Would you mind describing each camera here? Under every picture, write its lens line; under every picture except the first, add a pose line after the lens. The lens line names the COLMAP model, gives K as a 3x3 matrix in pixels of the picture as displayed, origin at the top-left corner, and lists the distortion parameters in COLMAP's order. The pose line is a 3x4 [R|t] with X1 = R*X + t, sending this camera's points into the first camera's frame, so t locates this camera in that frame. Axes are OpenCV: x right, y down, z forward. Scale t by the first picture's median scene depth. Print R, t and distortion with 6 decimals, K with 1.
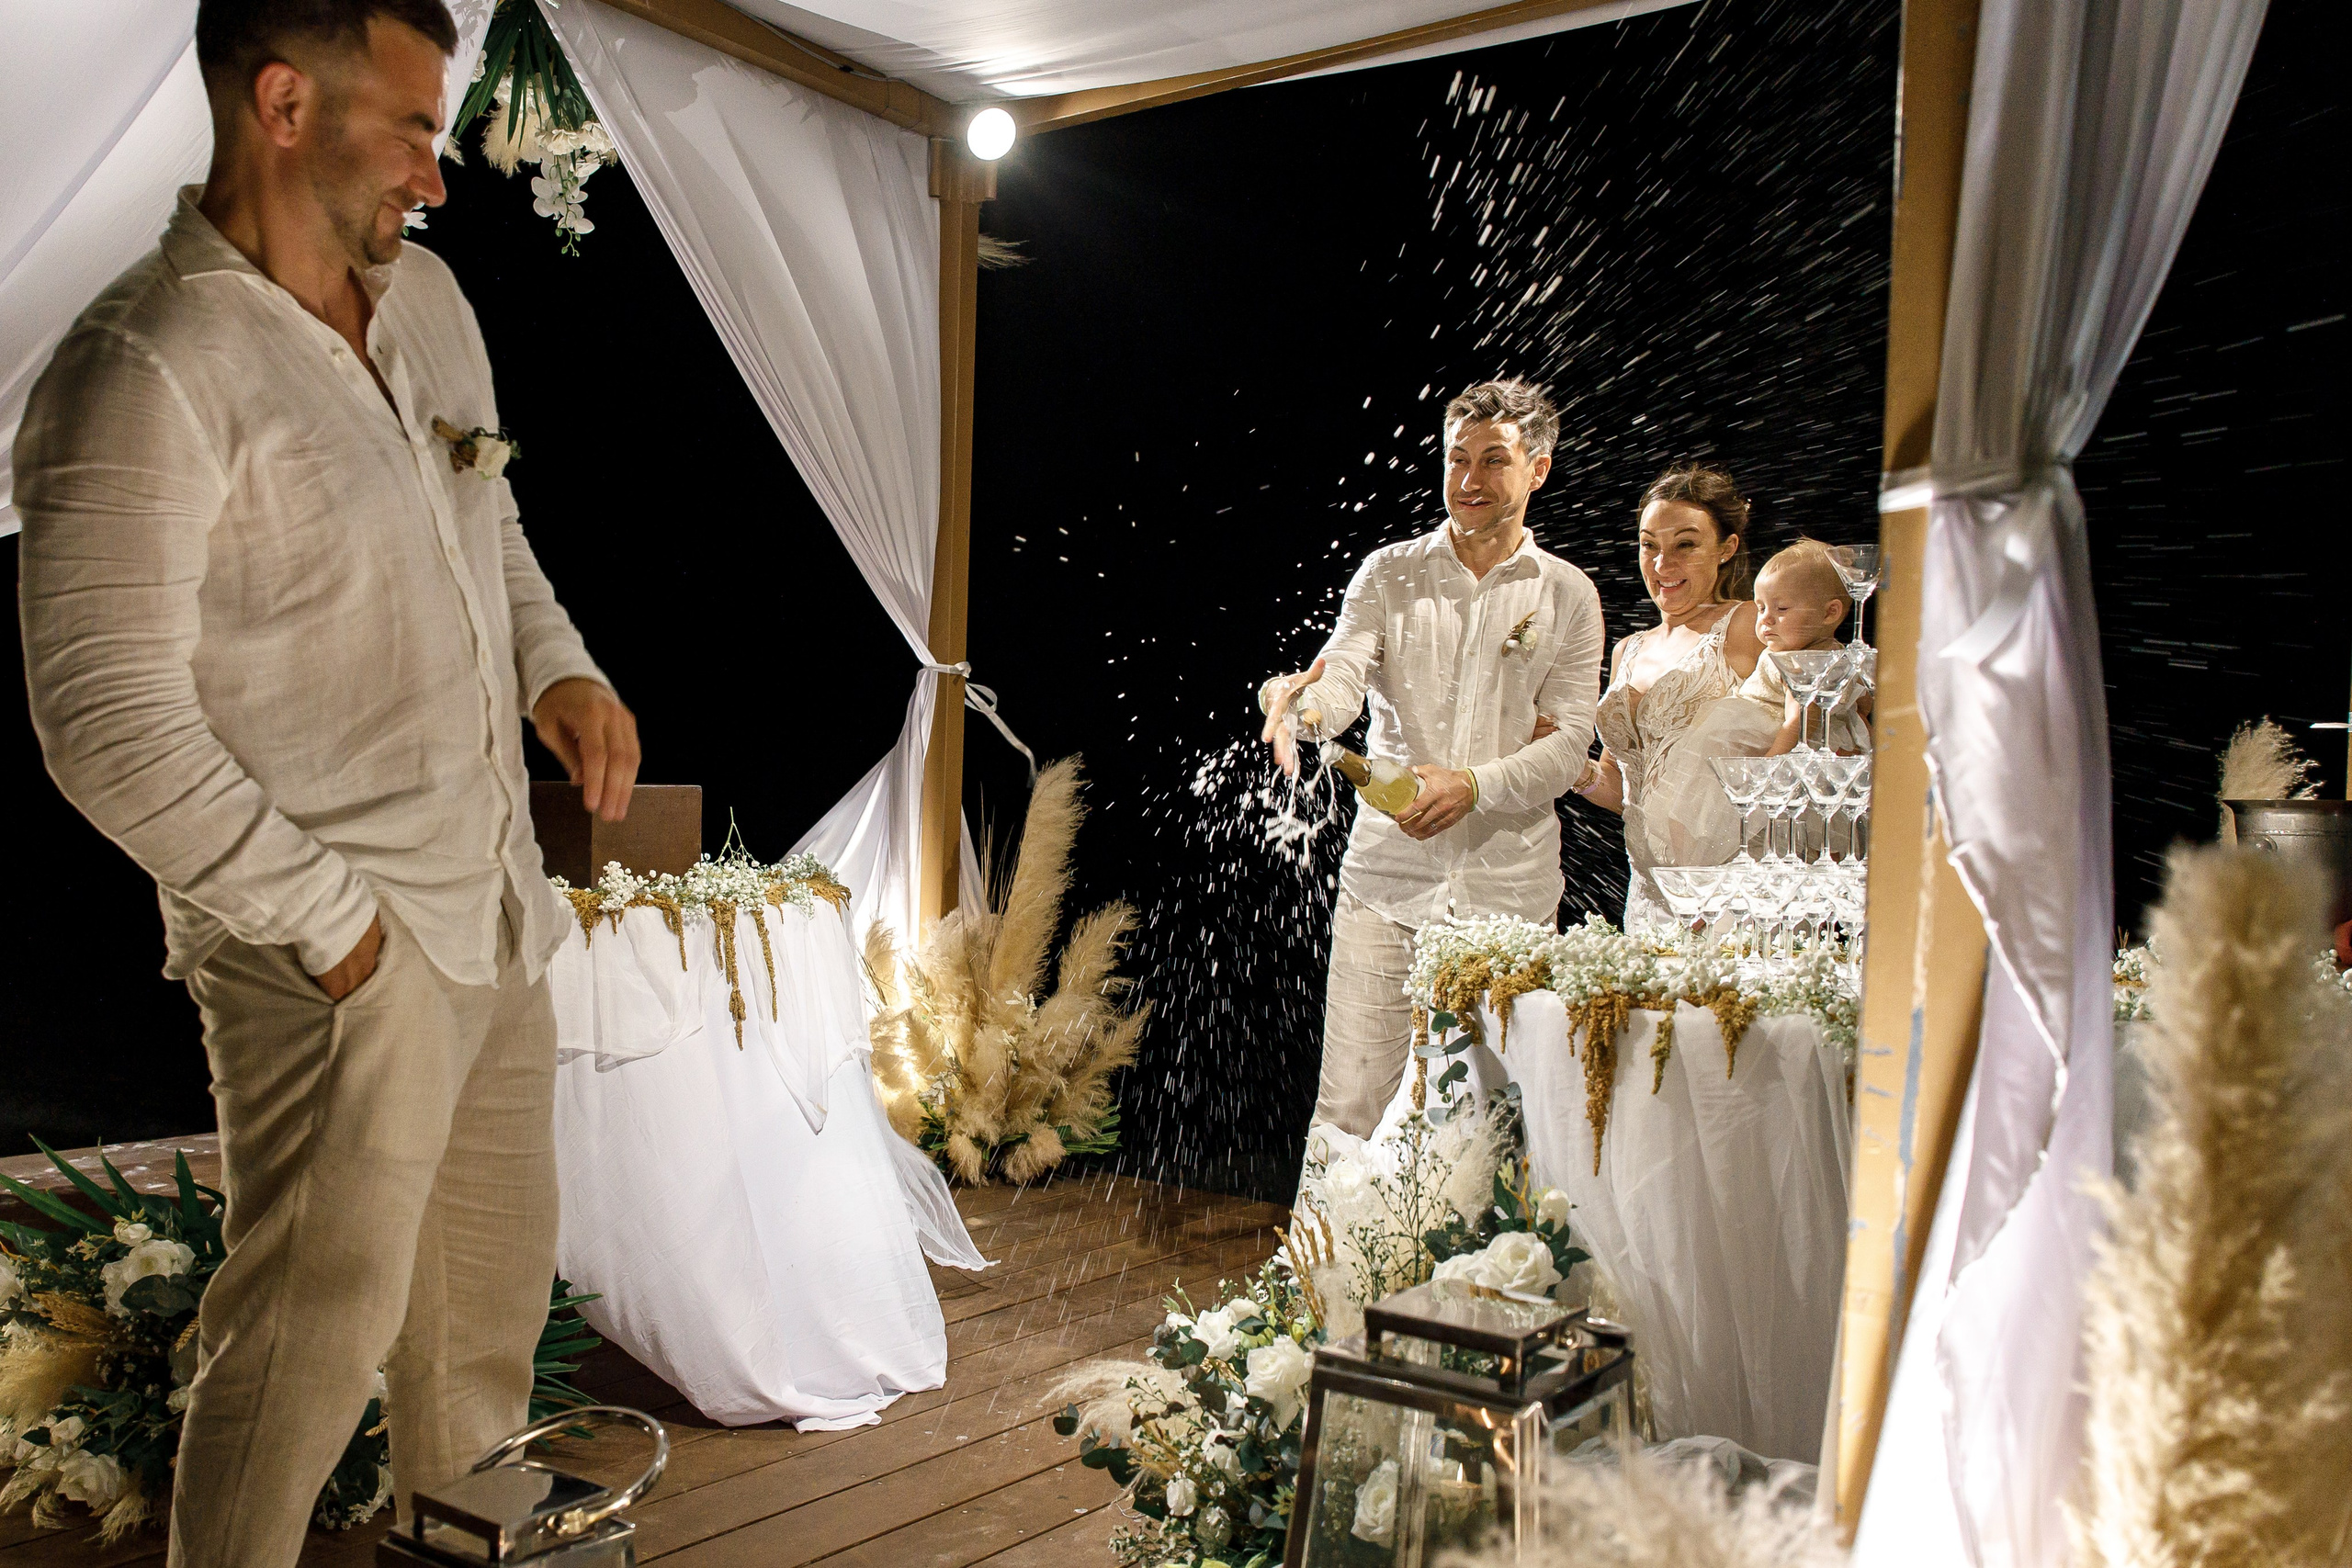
lens RADIAL K [[1860.2, 0, 1076.8], [0, 1860.2, 808.4], [0, 0, 1]] dist [0.011297, 0.001938]
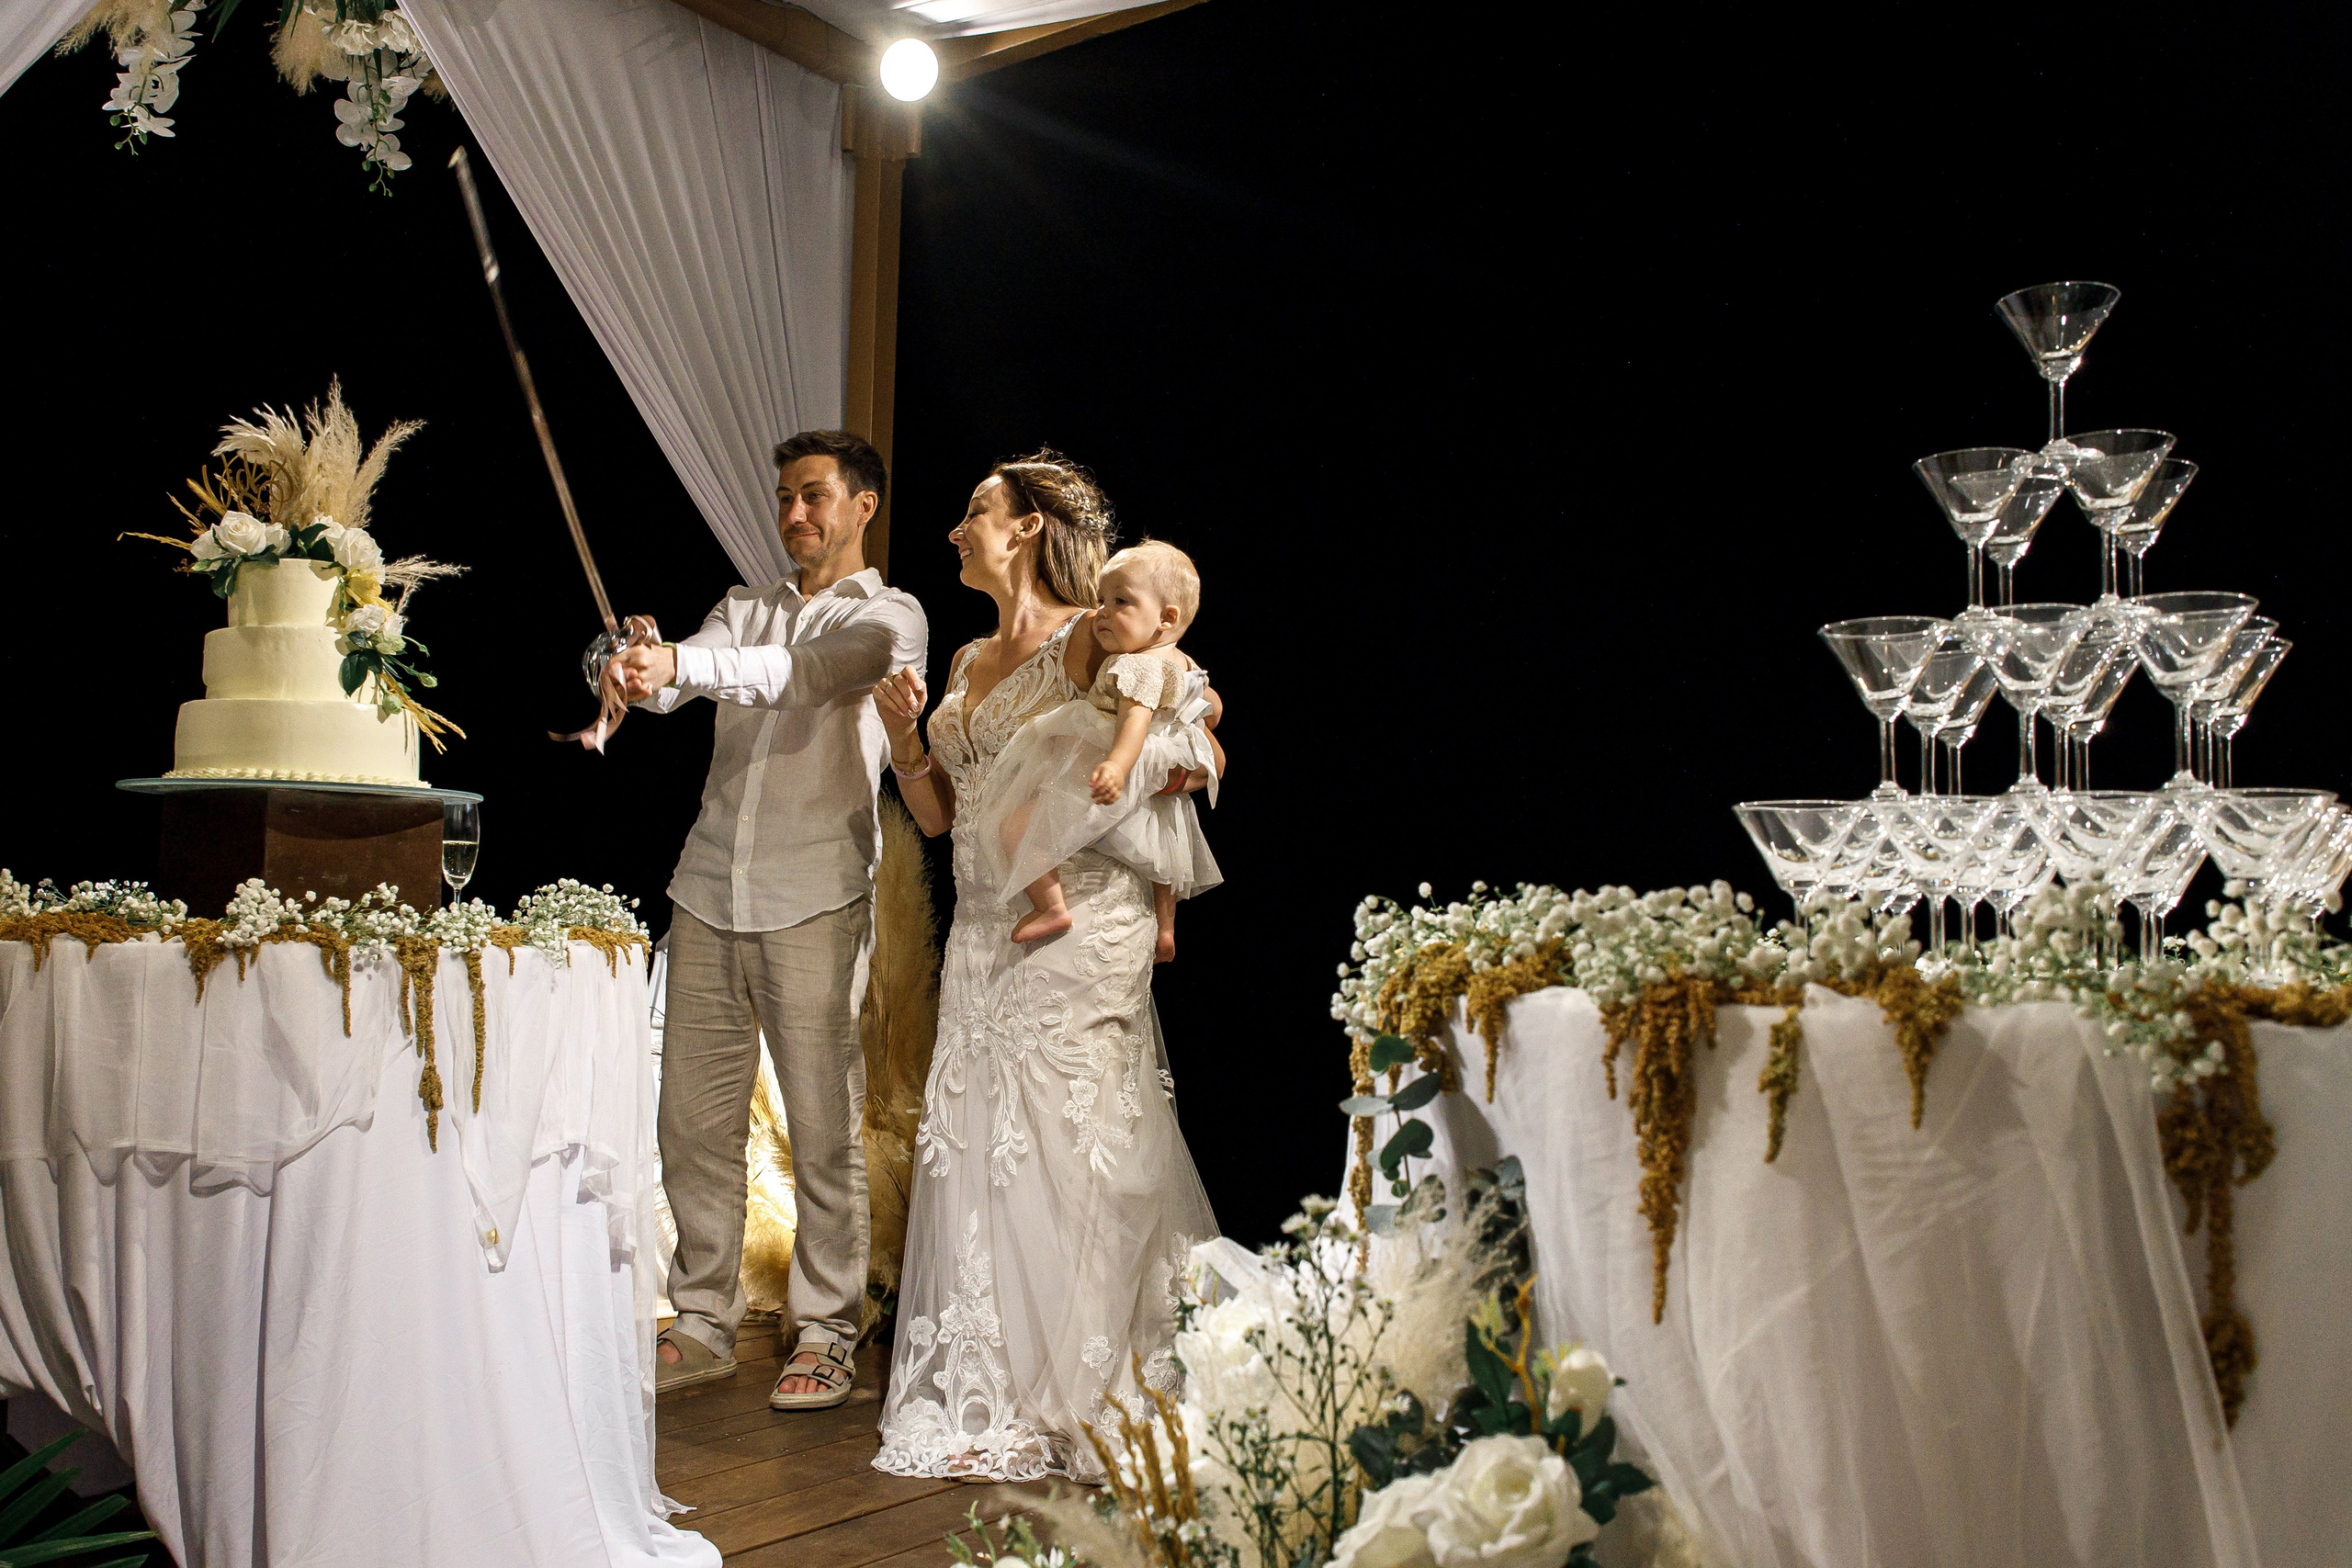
lens RADIAL K [[1742.0, 0, 1153.7], [0, 1742.0, 845.0], [0, 0, 1]] dist [-0.001801, 0.006570]
pose [[0.999939, -0.005719, -0.009459, 0.138253], [0.004929, 0.996664, -0.081466, 0.100287], [0.009894, 0.081415, 0.996631, 0.488635]]
